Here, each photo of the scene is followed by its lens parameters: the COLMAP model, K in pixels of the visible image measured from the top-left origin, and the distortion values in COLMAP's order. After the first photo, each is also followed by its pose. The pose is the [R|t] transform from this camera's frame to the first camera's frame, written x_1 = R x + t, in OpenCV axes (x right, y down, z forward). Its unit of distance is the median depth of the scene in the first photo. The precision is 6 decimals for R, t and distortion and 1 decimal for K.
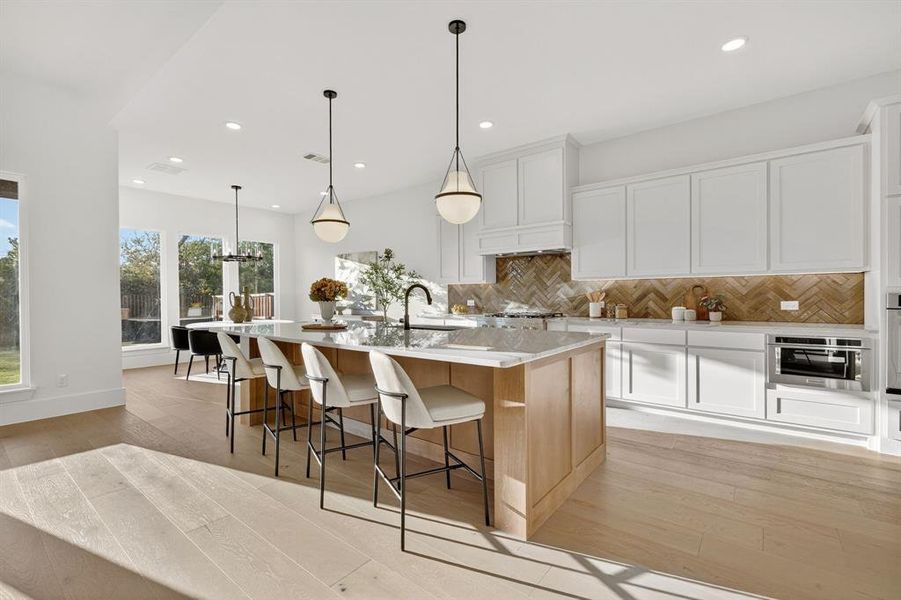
lens RADIAL K [[402.2, 0, 445.6], [0, 402.2, 292.7], [0, 0, 1]] dist [0.003071, 0.000242]
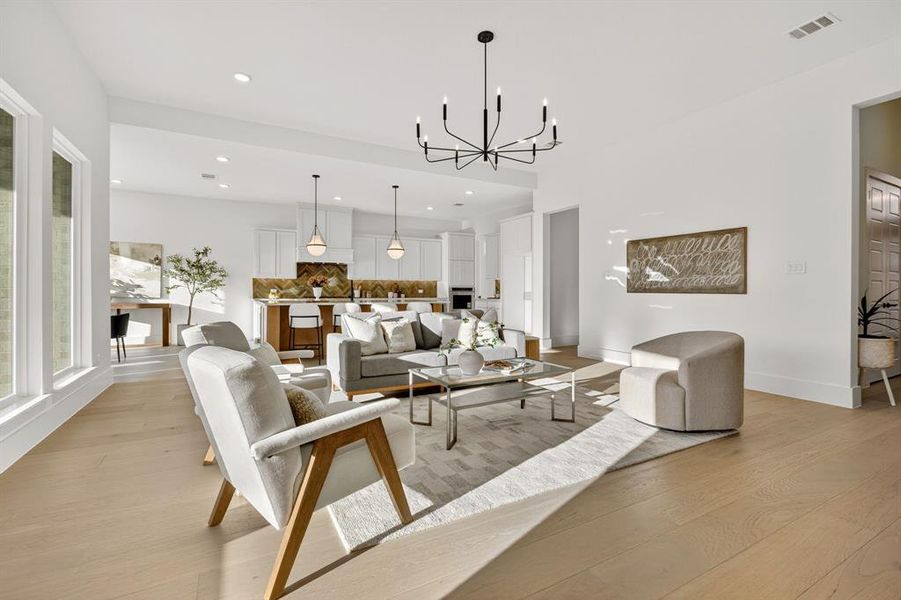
lens RADIAL K [[402.2, 0, 445.6], [0, 402.2, 292.7], [0, 0, 1]] dist [0.003071, 0.000242]
pose [[0.375728, 0.001361, 0.926729, -1.400121], [-0.010954, 0.999936, 0.002973, 0.025268], [-0.926665, -0.011268, 0.375719, -0.199064]]
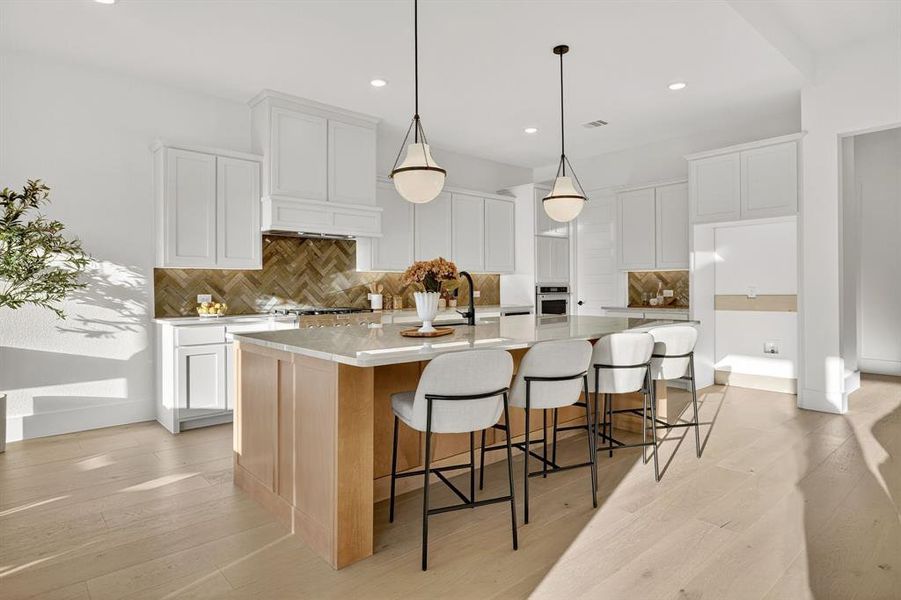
lens RADIAL K [[501.0, 0, 438.0], [0, 501.0, 284.1], [0, 0, 1]] dist [-0.004508, -0.000803]
pose [[0.185507, 0.008367, 0.982607, -0.832703], [-0.005227, 0.999958, -0.007528, 0.007882], [-0.982629, -0.003740, 0.185543, 0.635969]]
